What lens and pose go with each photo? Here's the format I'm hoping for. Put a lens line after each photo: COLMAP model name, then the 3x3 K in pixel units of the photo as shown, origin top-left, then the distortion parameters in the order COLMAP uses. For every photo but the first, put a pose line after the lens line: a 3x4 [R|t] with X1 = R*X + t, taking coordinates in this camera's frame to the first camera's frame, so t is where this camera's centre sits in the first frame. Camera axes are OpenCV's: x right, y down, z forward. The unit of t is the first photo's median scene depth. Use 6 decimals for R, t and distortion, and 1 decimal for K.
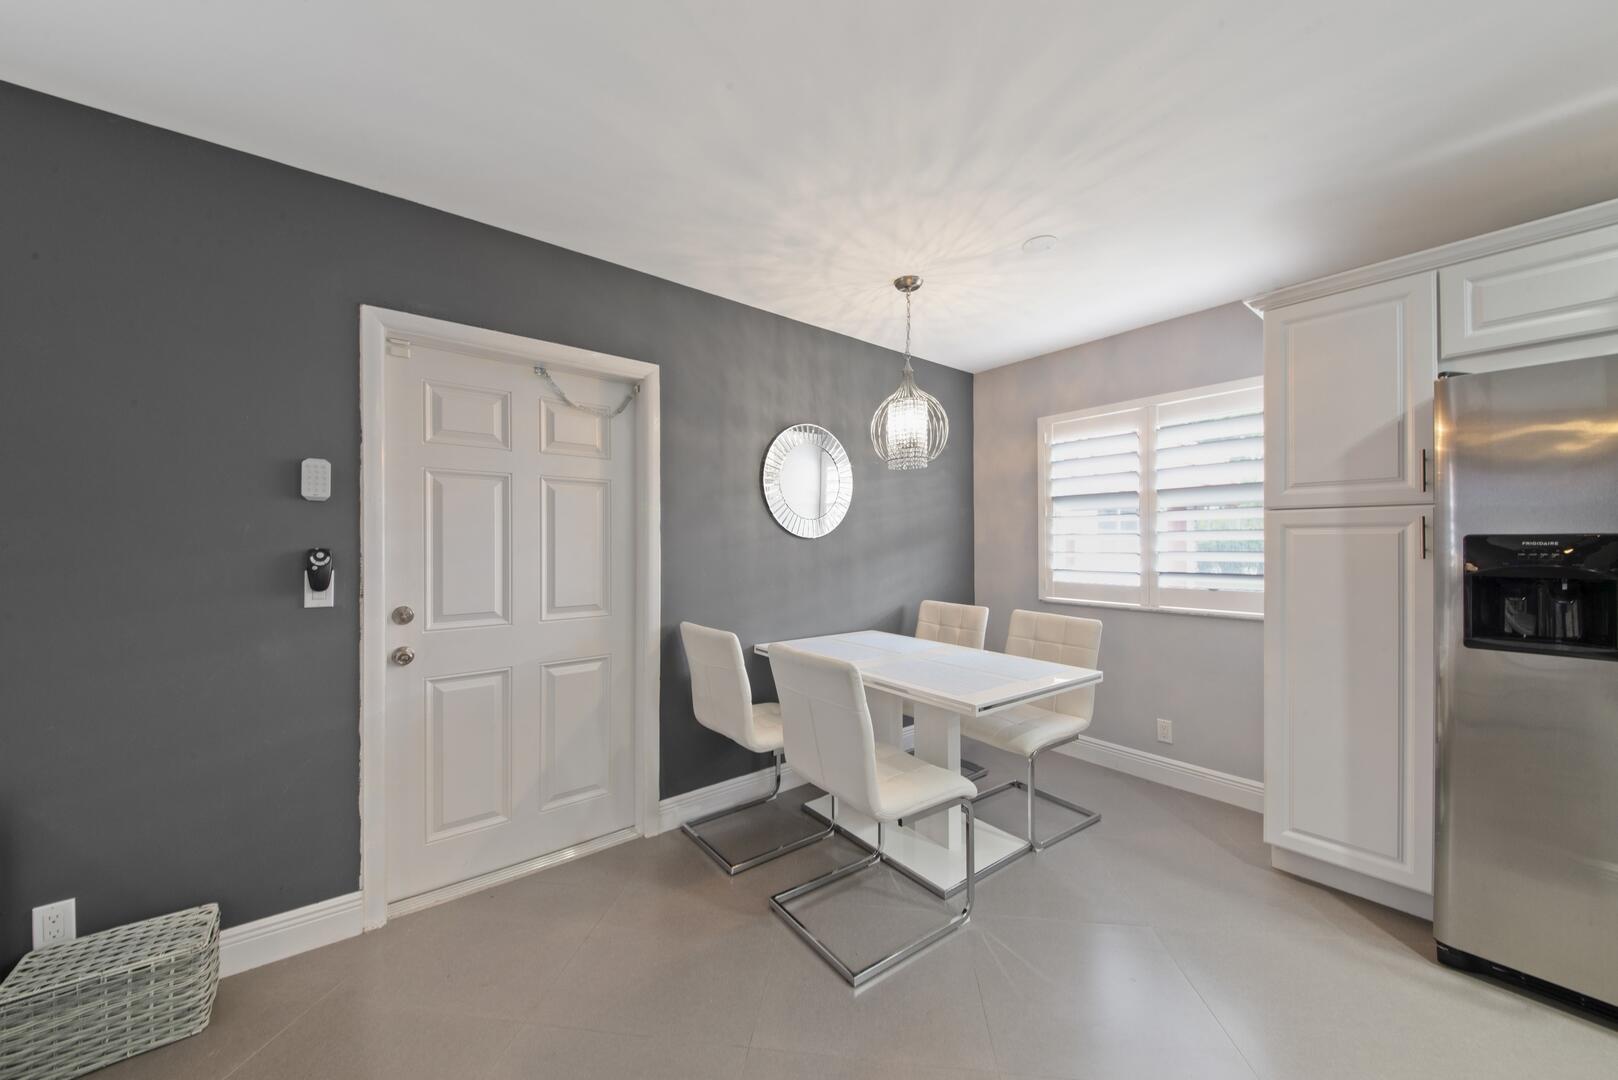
lens RADIAL K [[562.1, 0, 815.3], [0, 562.1, 543.0], [0, 0, 1]] dist [0.001445, -0.003465]
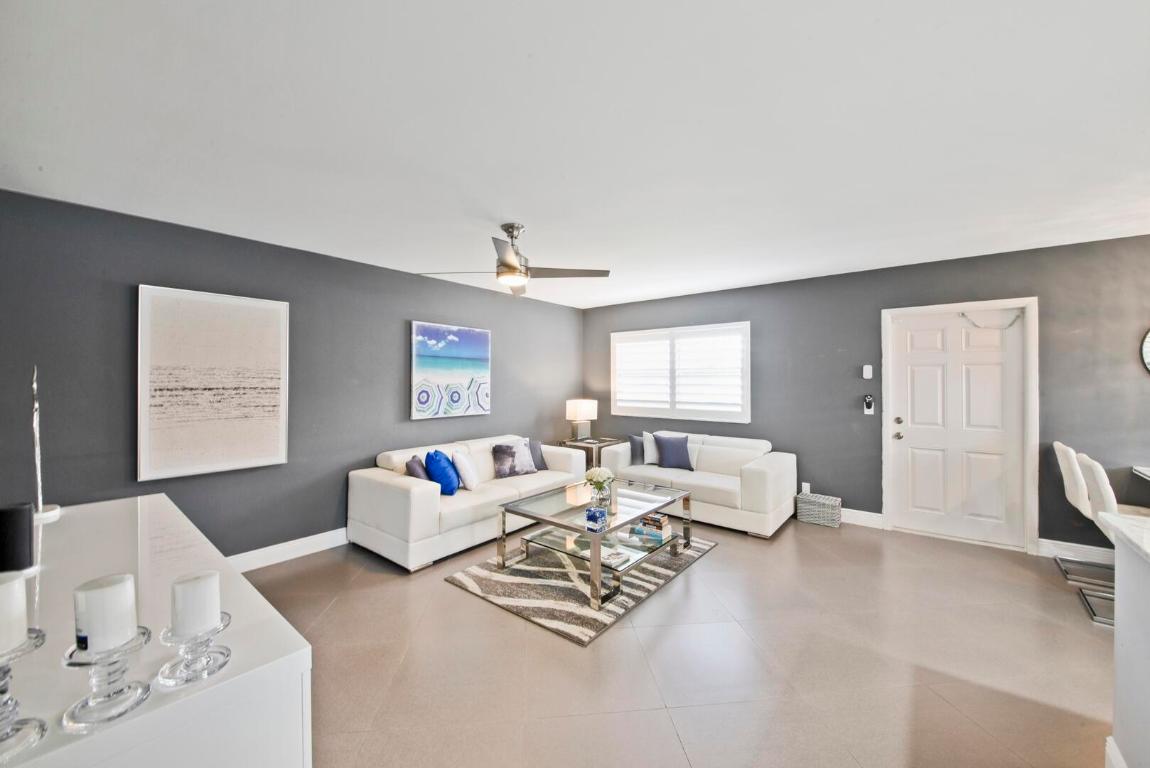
lens RADIAL K [[433.8, 0, 580.0], [0, 433.8, 378.1], [0, 0, 1]] dist [0.002798, -0.001026]
pose [[0.228493, -0.003706, -0.973538, 0.793350], [0.001593, 0.999993, -0.003432, -0.057225], [0.973544, -0.000767, 0.228498, -0.800999]]
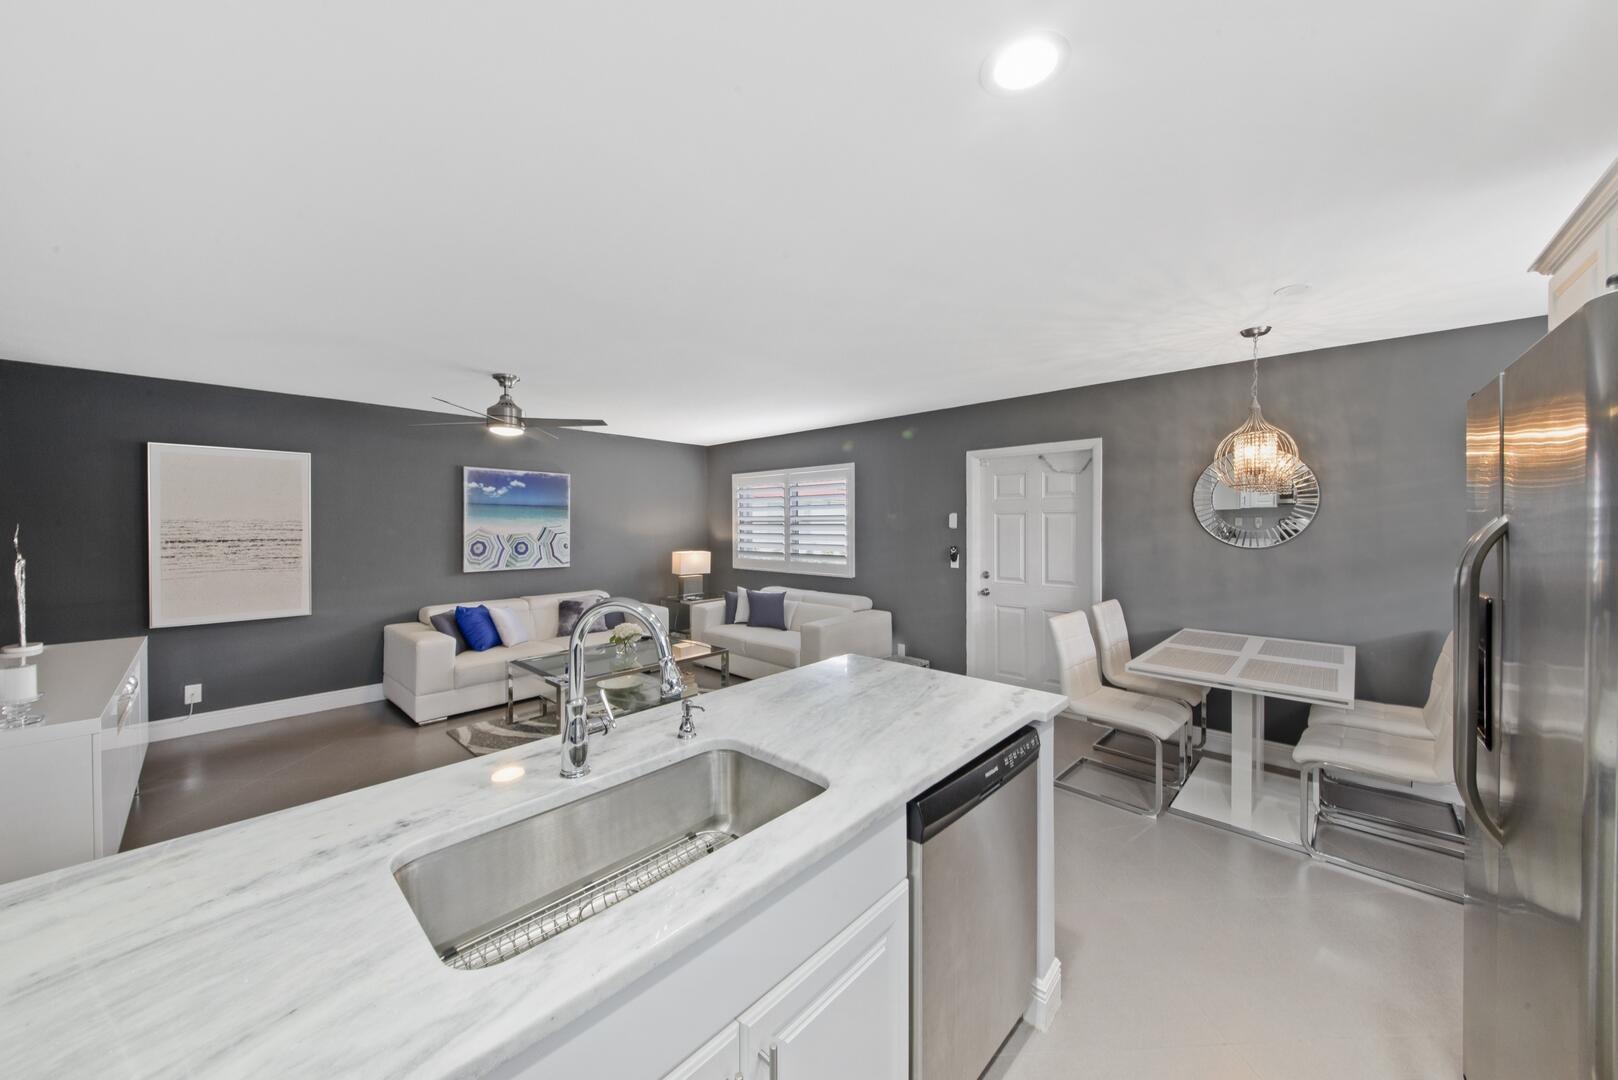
lens RADIAL K [[562.1, 0, 821.8], [0, 562.1, 526.2], [0, 0, 1]] dist [0.001445, -0.003465]
pose [[0.177397, 0.004996, -0.984127, 1.278322], [0.003138, 0.999979, 0.005642, -0.079856], [0.984134, -0.004089, 0.177377, -0.088901]]
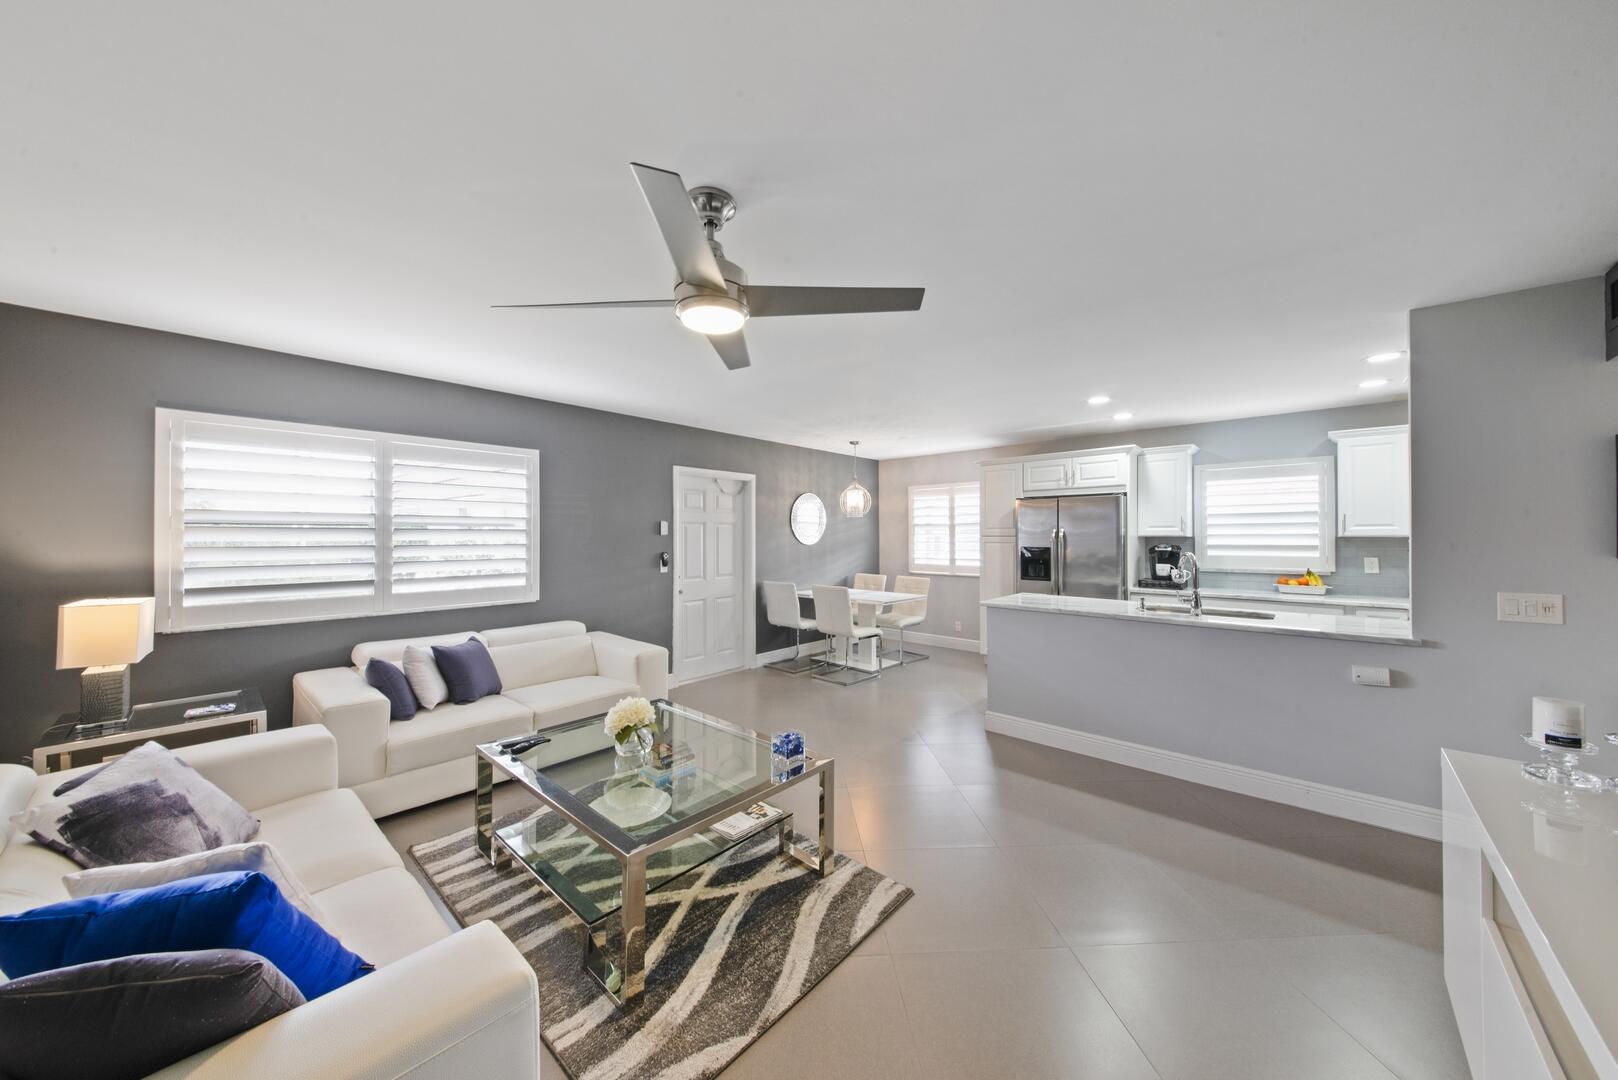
lens RADIAL K [[548.6, 0, 815.5], [0, 548.6, 535.3], [0, 0, 1]] dist [-0.008949, -0.000139]
pose [[0.982998, 0.000008, 0.183617, -0.485549], [-0.000064, 1.000000, 0.000299, -0.059653], [-0.183617, -0.000306, 0.982998, -1.444045]]
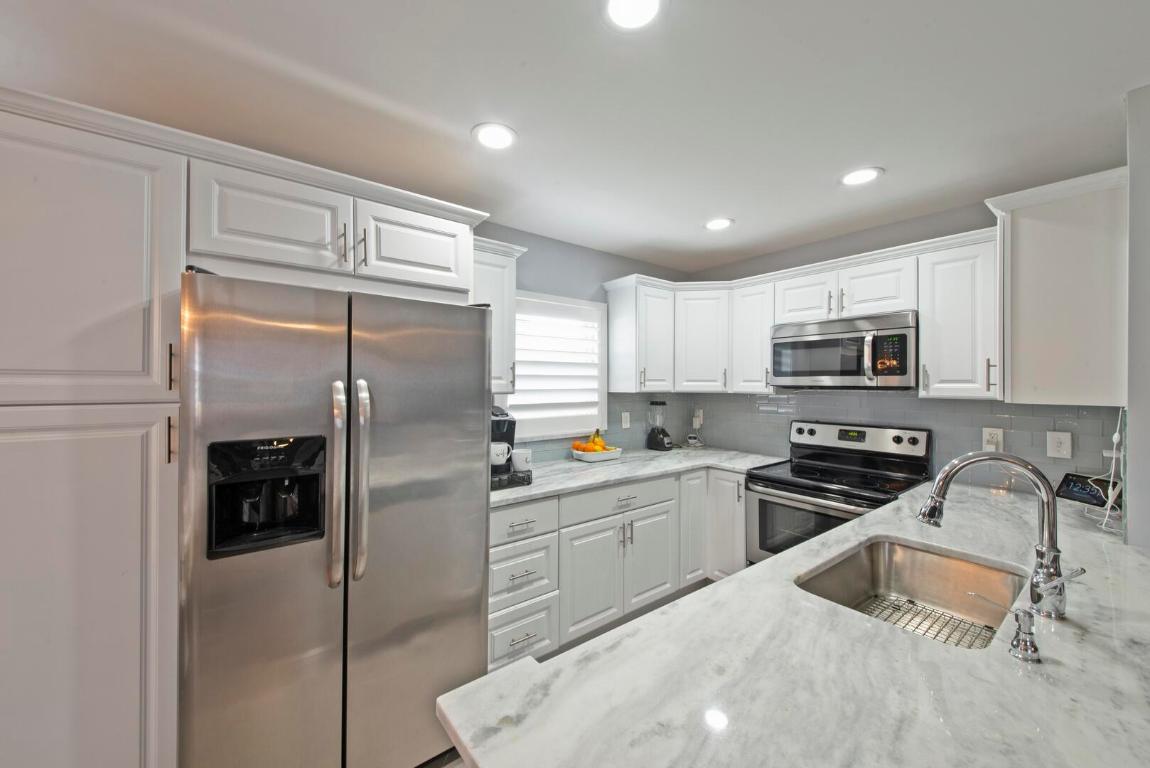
lens RADIAL K [[435.7, 0, 571.3], [0, 435.7, 378.3], [0, 0, 1]] dist [0.014246, -0.002076]
pose [[0.014339, 0.008968, 0.999857, 0.288132], [-0.006497, 0.999940, -0.008876, -0.083666], [-0.999876, -0.006369, 0.014396, 0.255830]]
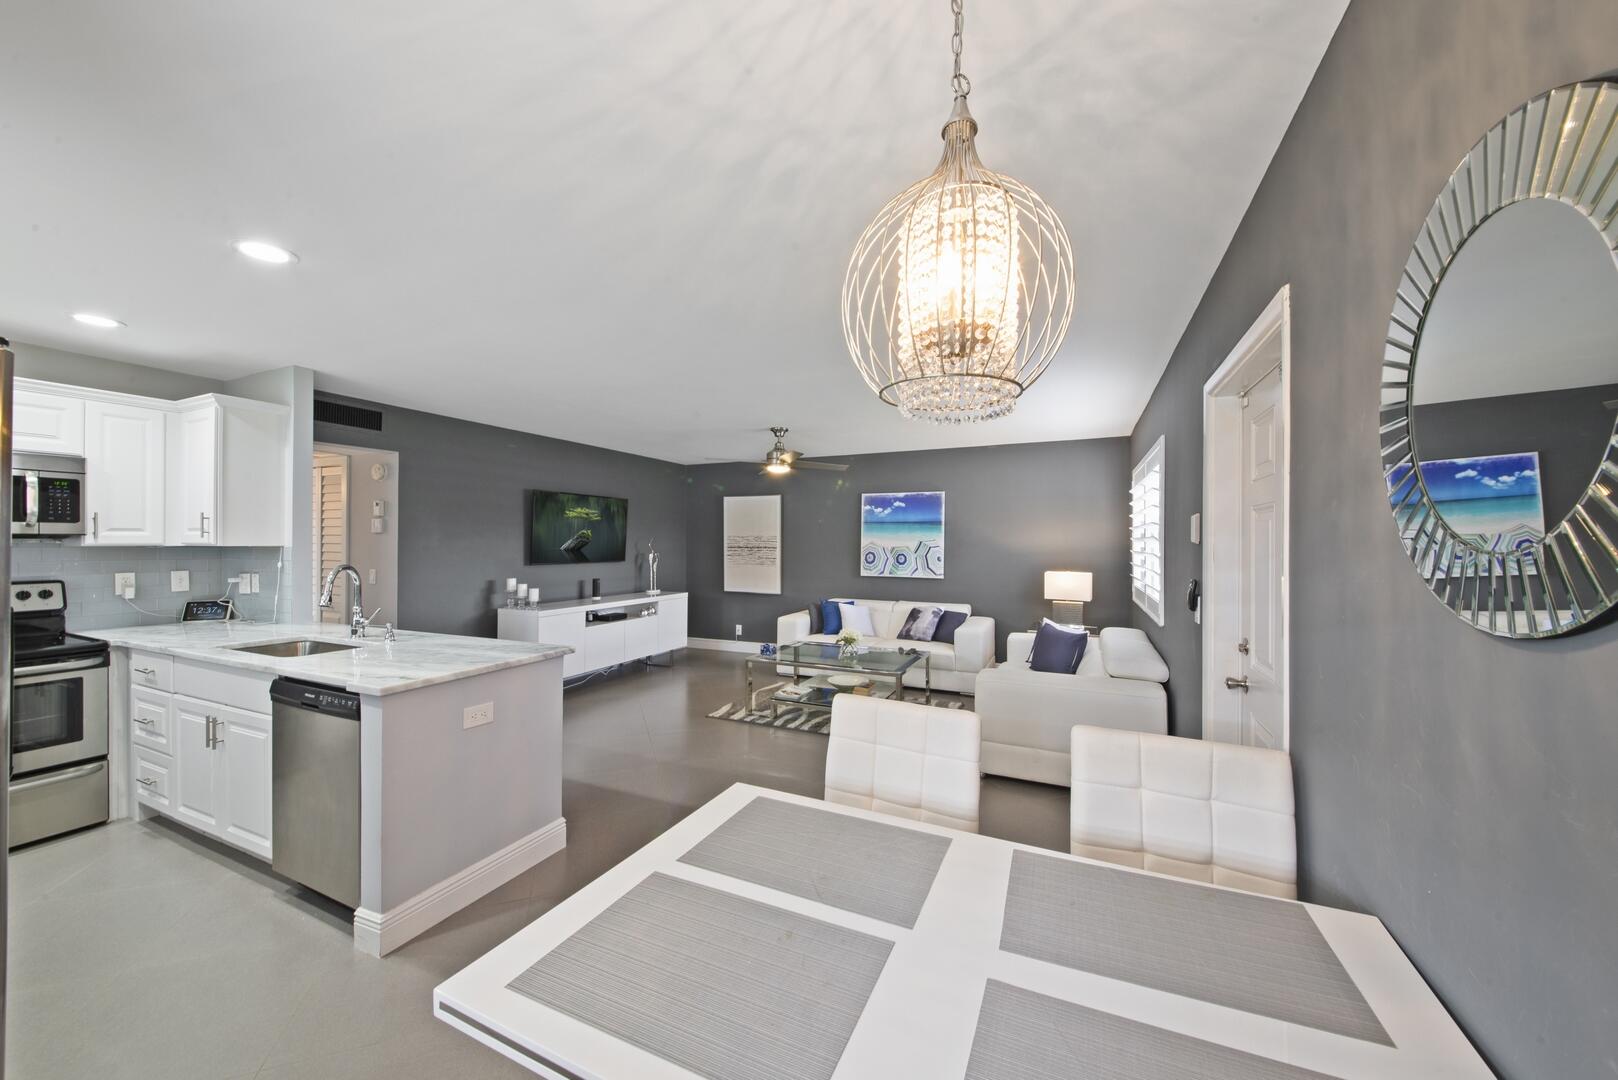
lens RADIAL K [[575.0, 0, 807.7], [0, 575.0, 538.8], [0, 0, 1]] dist [-0.020602, 0.000449]
pose [[-0.889751, -0.002697, -0.456437, 0.437263], [-0.000514, 0.999988, -0.004907, -0.063189], [0.456445, -0.004132, -0.889742, 1.359477]]
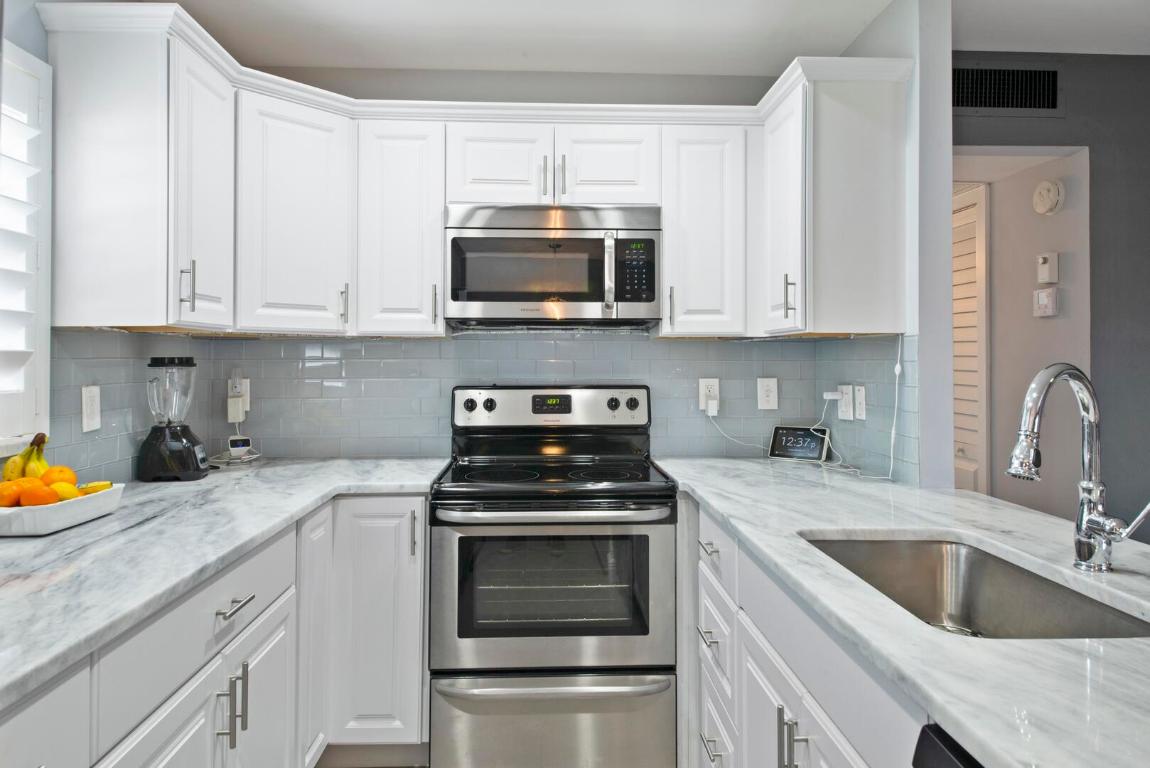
lens RADIAL K [[775.5, 0, 583.5], [0, 775.5, 346.7], [0, 0, 1]] dist [0.026770, -0.011236]
pose [[-0.806115, 0.008950, 0.591691, 0.709978], [-0.000972, 0.999864, -0.016448, -0.015105], [-0.591758, -0.013834, -0.805997, 0.519781]]
